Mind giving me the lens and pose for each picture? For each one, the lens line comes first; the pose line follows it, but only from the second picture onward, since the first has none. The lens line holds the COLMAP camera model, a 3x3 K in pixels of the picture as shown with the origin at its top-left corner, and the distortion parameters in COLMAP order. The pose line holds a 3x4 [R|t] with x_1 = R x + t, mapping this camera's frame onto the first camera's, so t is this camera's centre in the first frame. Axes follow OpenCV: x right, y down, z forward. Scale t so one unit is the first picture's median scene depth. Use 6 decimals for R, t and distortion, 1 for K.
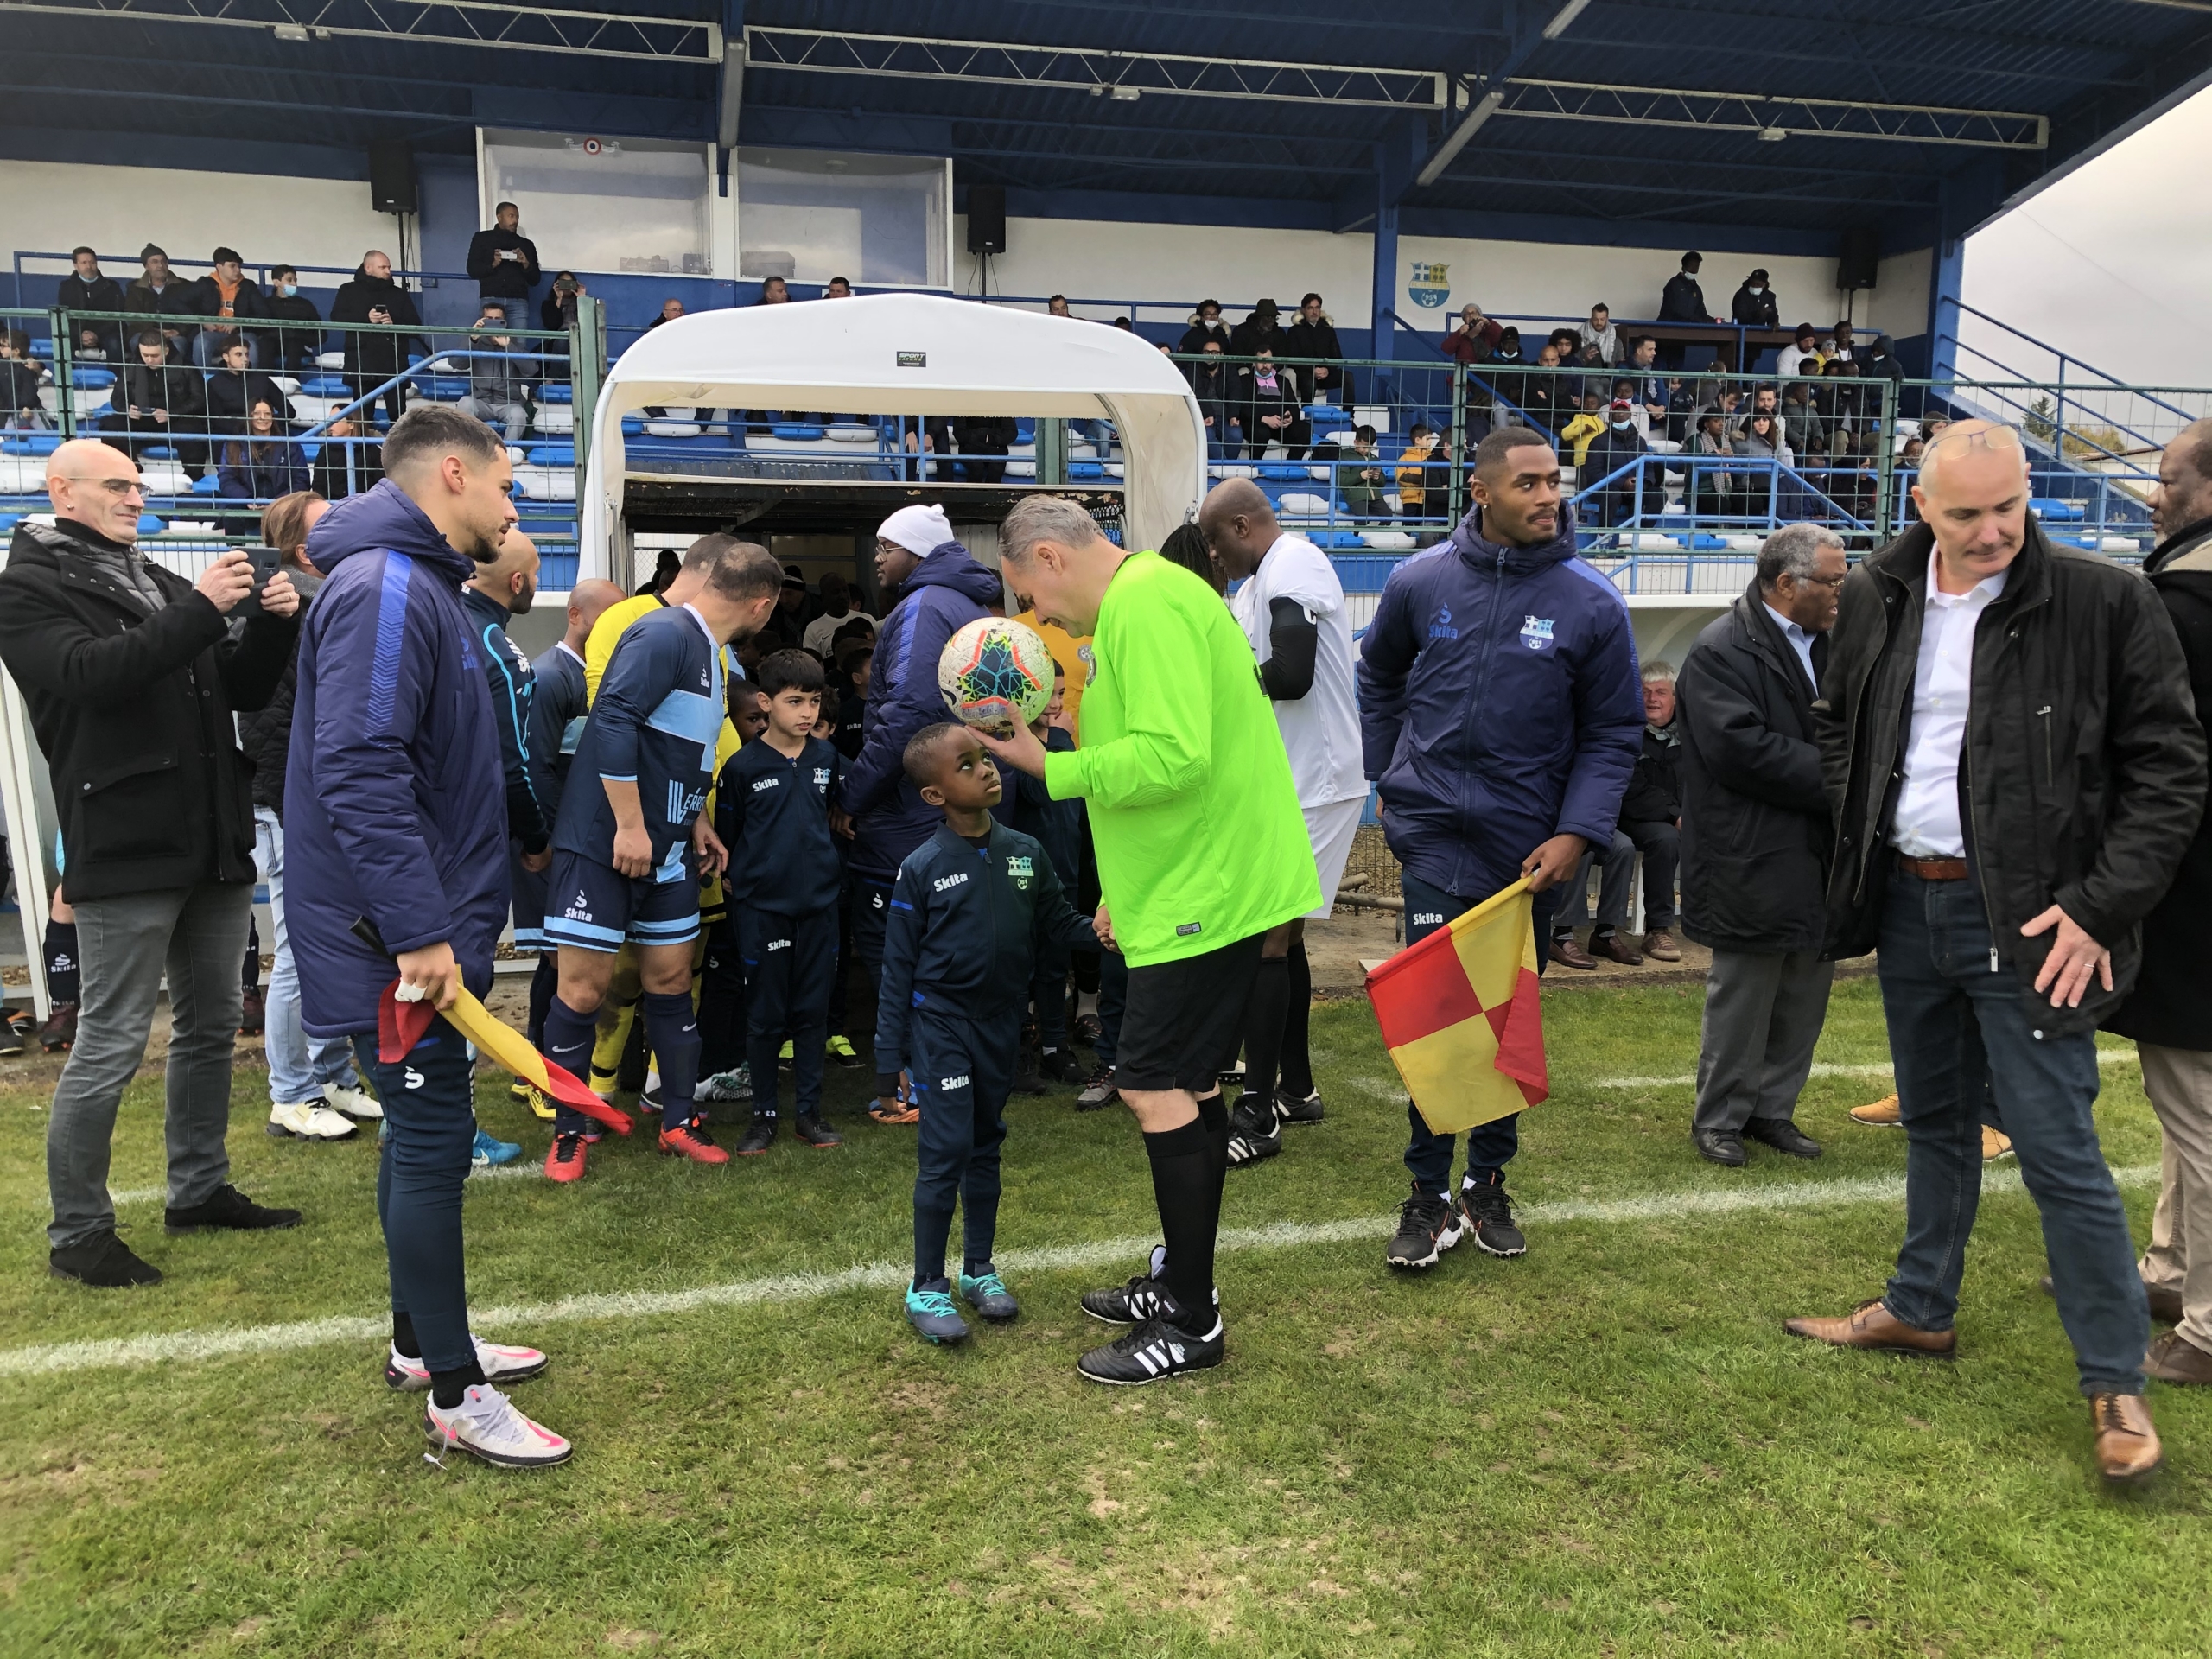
lens RADIAL K [[1776.0, 0, 1099.7], [0, 1776.0, 824.7], [0, 0, 1]] dist [0.007191, 0.013813]
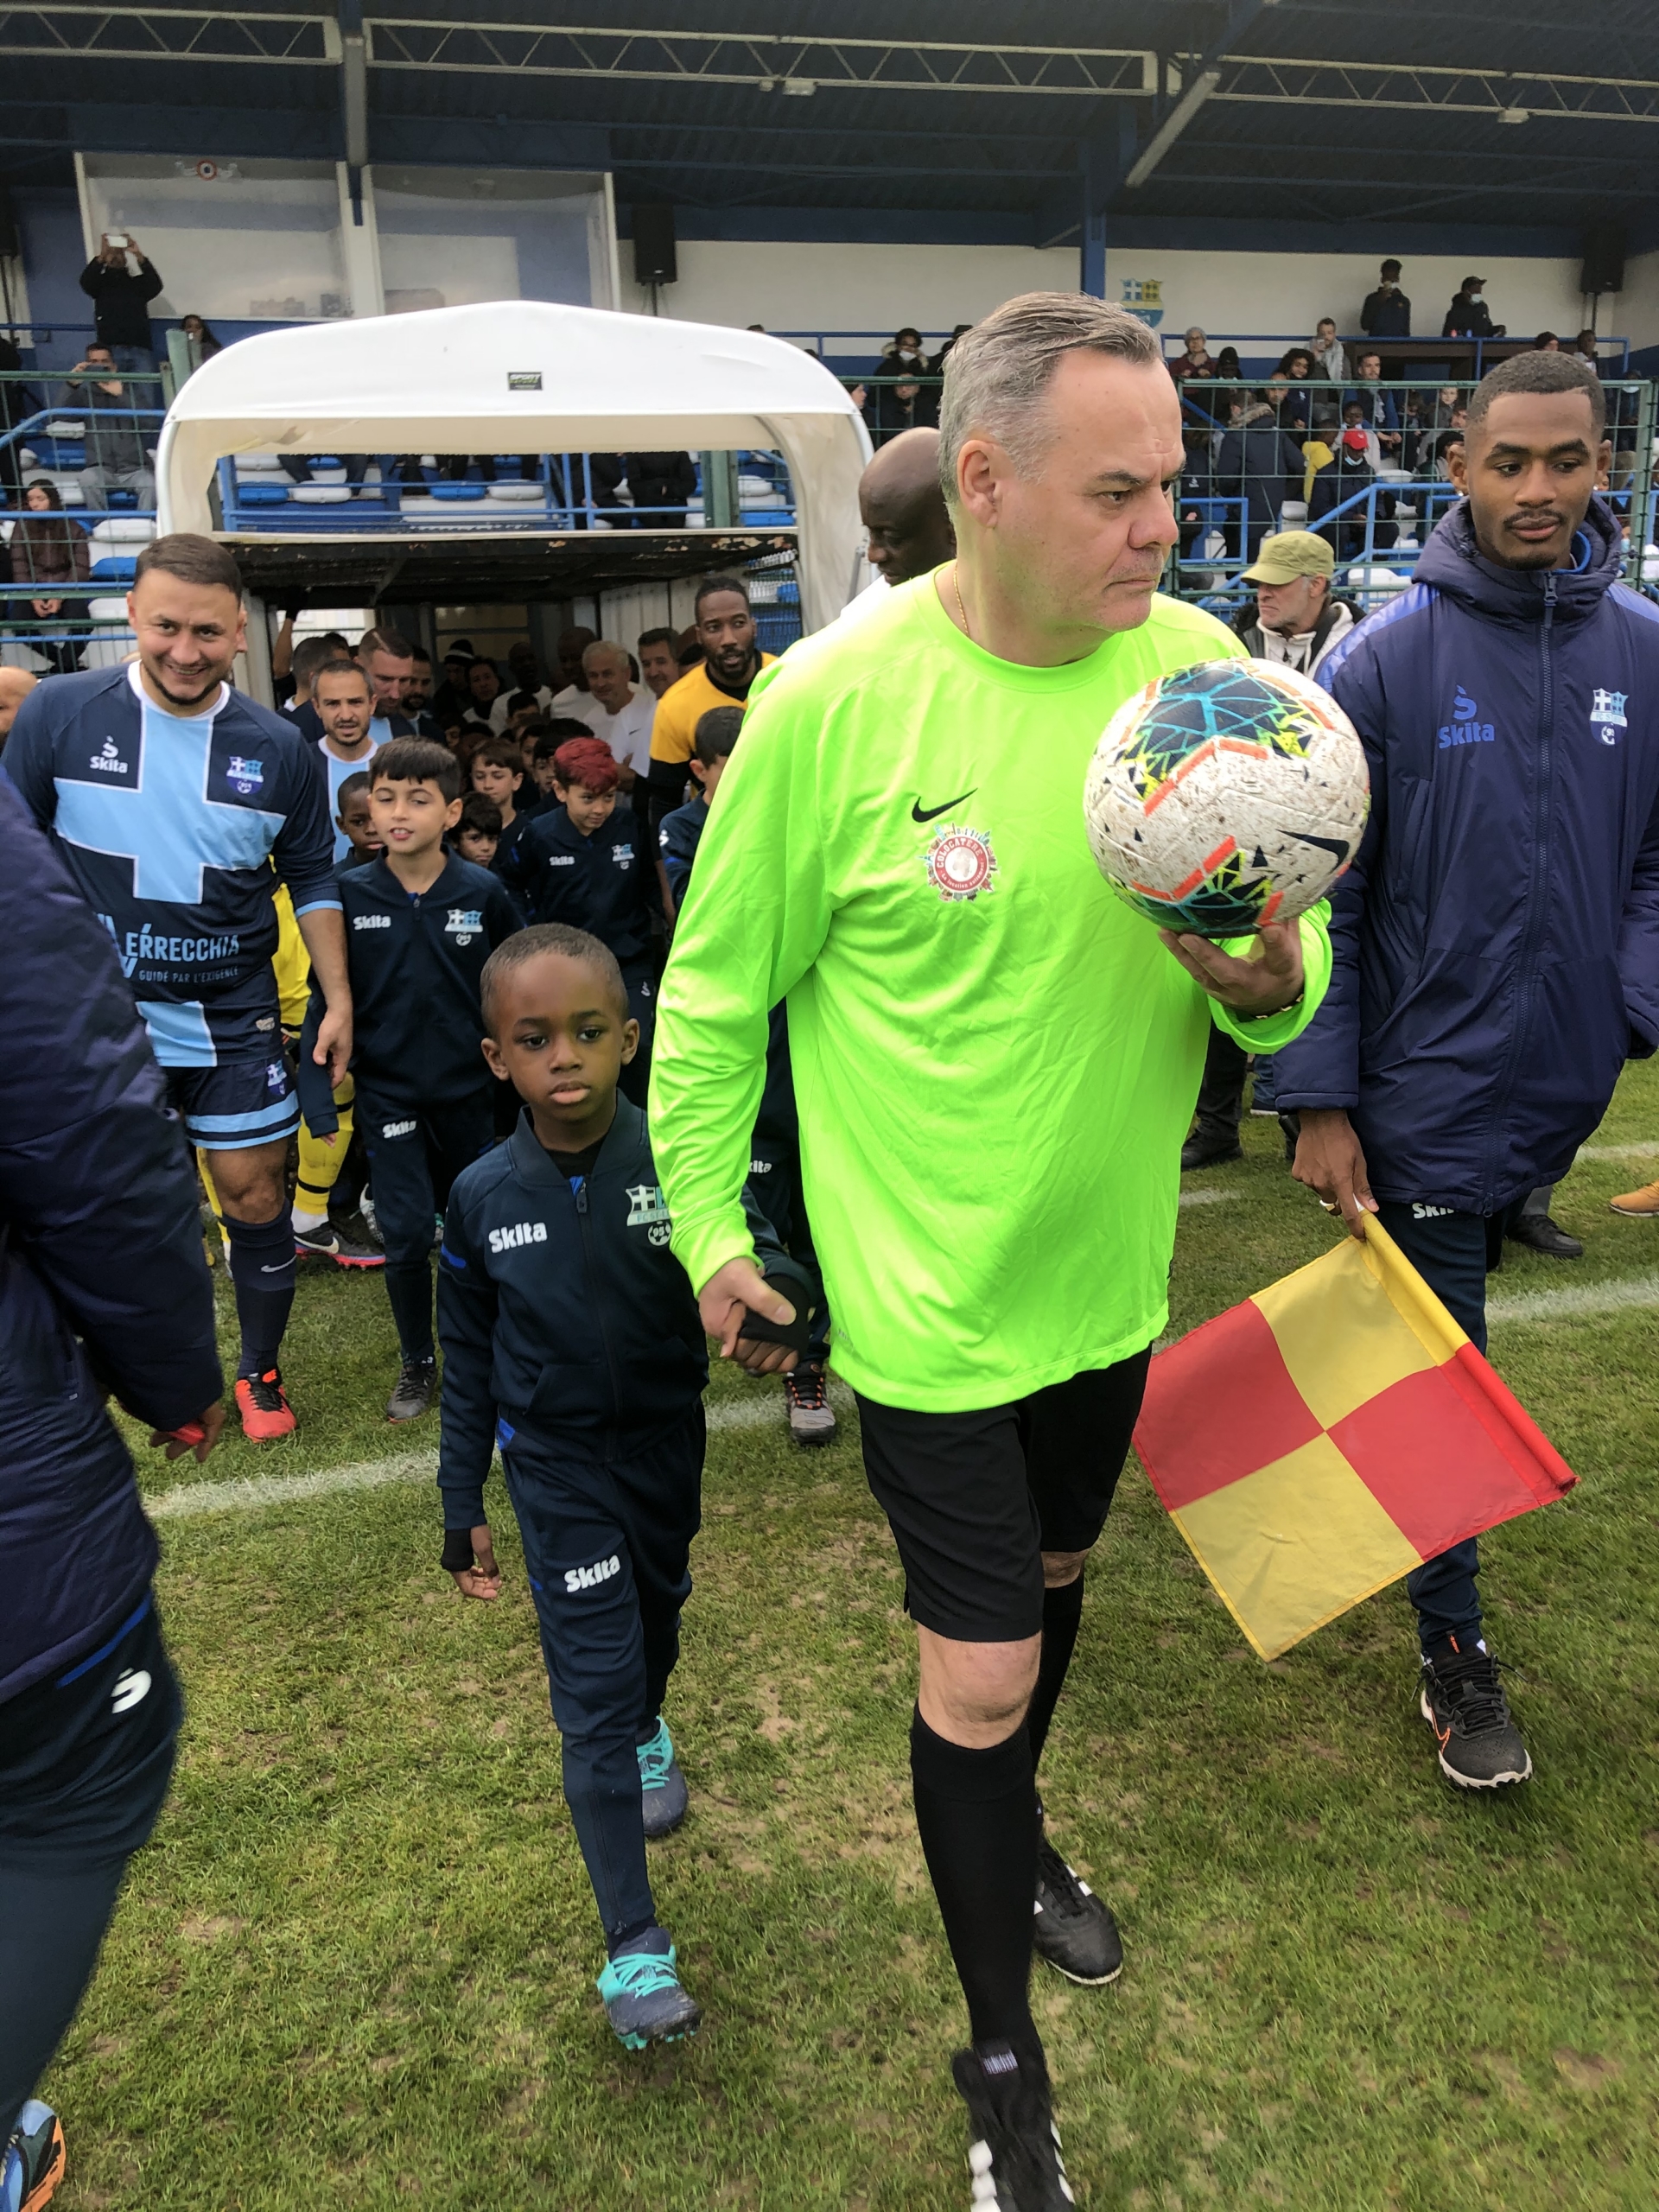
lens RADIAL K [[1776.0, 0, 832.7], [0, 1776.0, 1110.9], [0, 0, 1]] dist [0.007191, 0.013813]
pose [[0.999241, -0.038926, 0.001506, 0.026532], [0.038479, 0.992310, 0.117647, -0.009286], [-0.006073, -0.117500, 0.993054, 0.118258]]
